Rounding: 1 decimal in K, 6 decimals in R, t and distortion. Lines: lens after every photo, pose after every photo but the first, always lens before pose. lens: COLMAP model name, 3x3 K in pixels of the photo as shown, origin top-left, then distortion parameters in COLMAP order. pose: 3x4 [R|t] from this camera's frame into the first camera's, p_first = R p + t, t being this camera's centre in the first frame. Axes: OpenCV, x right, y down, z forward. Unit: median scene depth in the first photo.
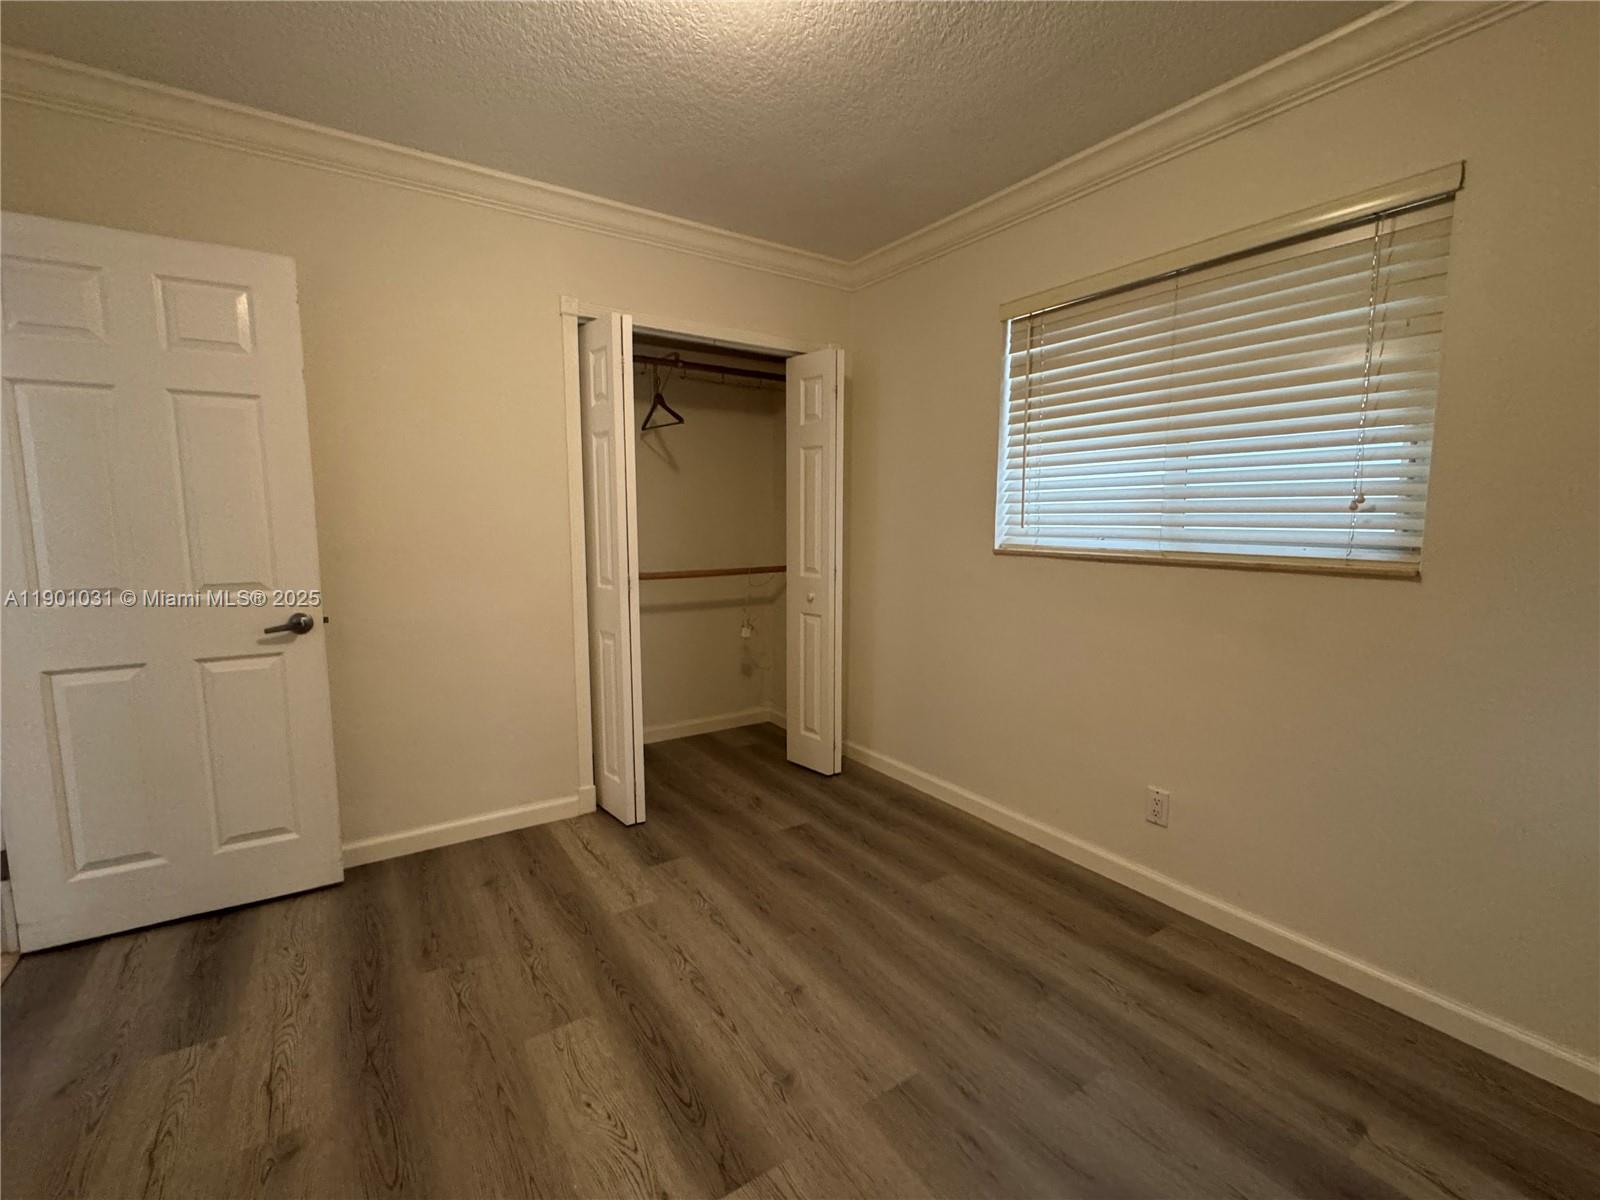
lens RADIAL K [[697.2, 0, 794.7], [0, 697.2, 598.2], [0, 0, 1]] dist [-0.005026, -0.000043]
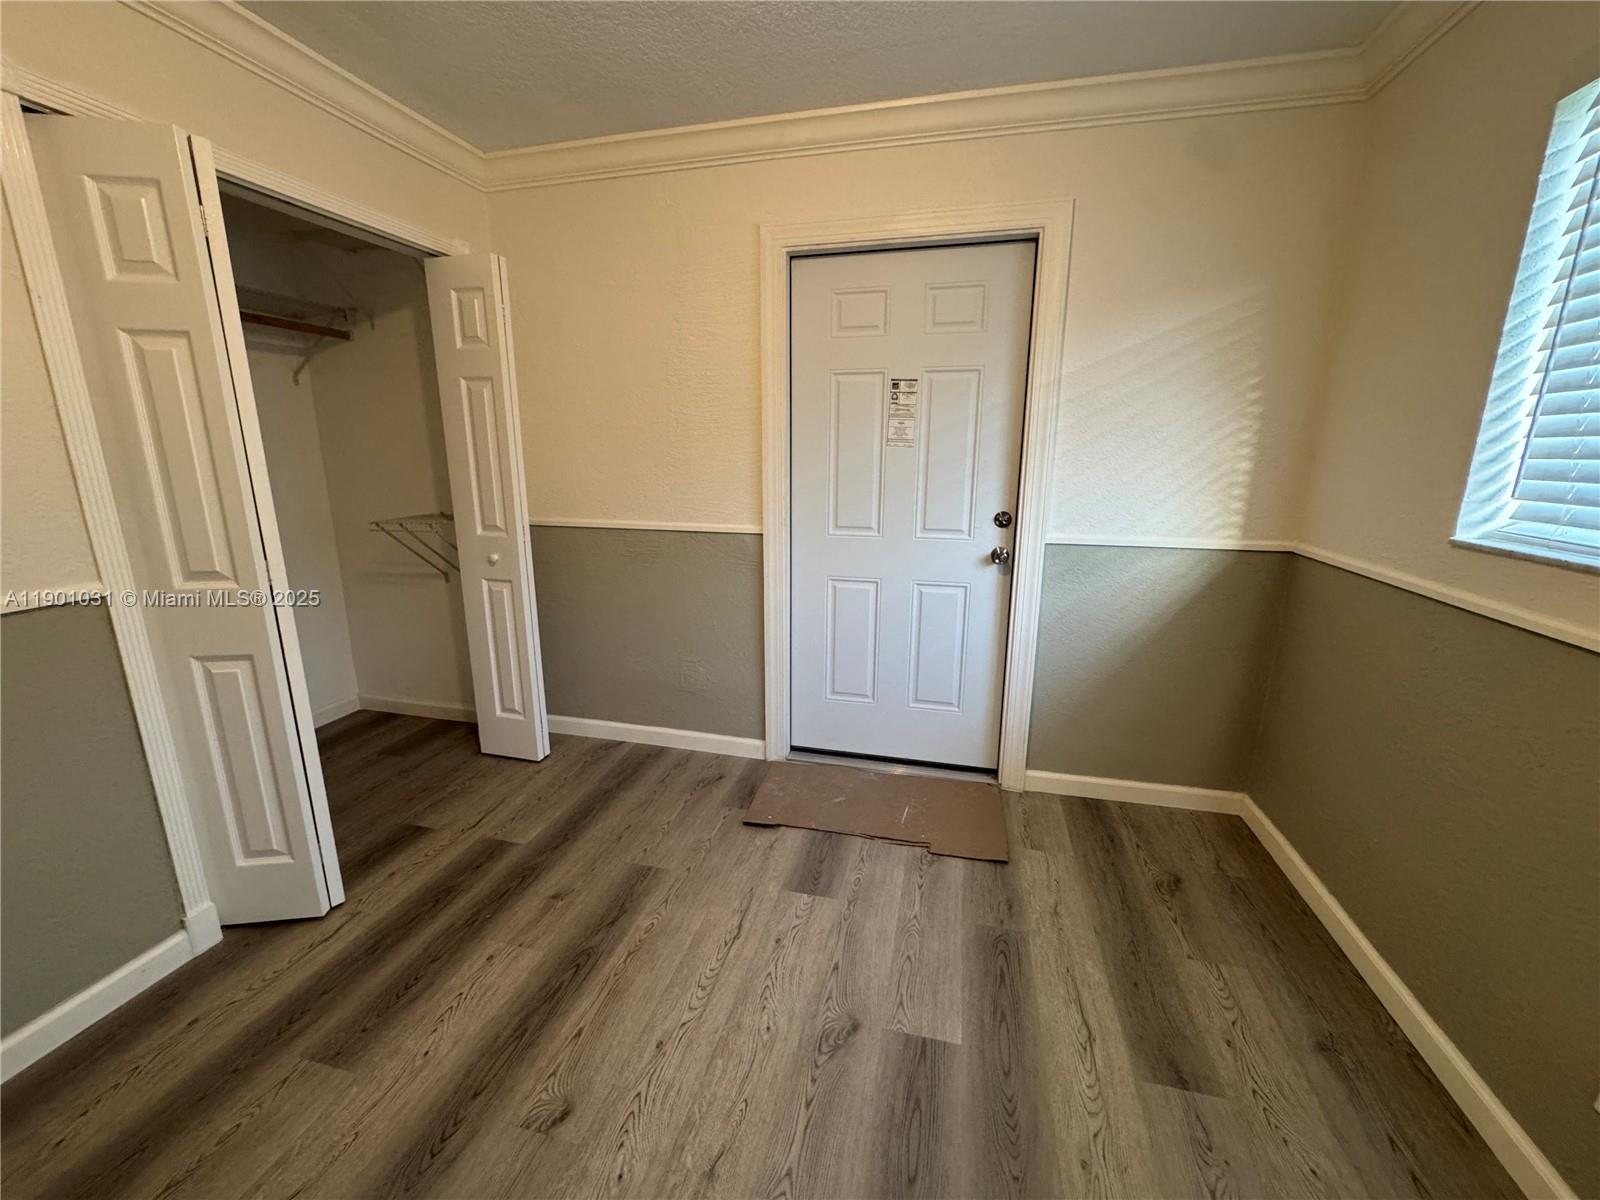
lens RADIAL K [[644.7, 0, 792.1], [0, 644.7, 597.5], [0, 0, 1]] dist [-0.002247, -0.000036]
pose [[0.758288, -0.139276, 0.636868, -0.212874], [0.070625, 0.988713, 0.132131, -0.034961], [-0.648083, -0.055215, 0.759566, 0.167052]]
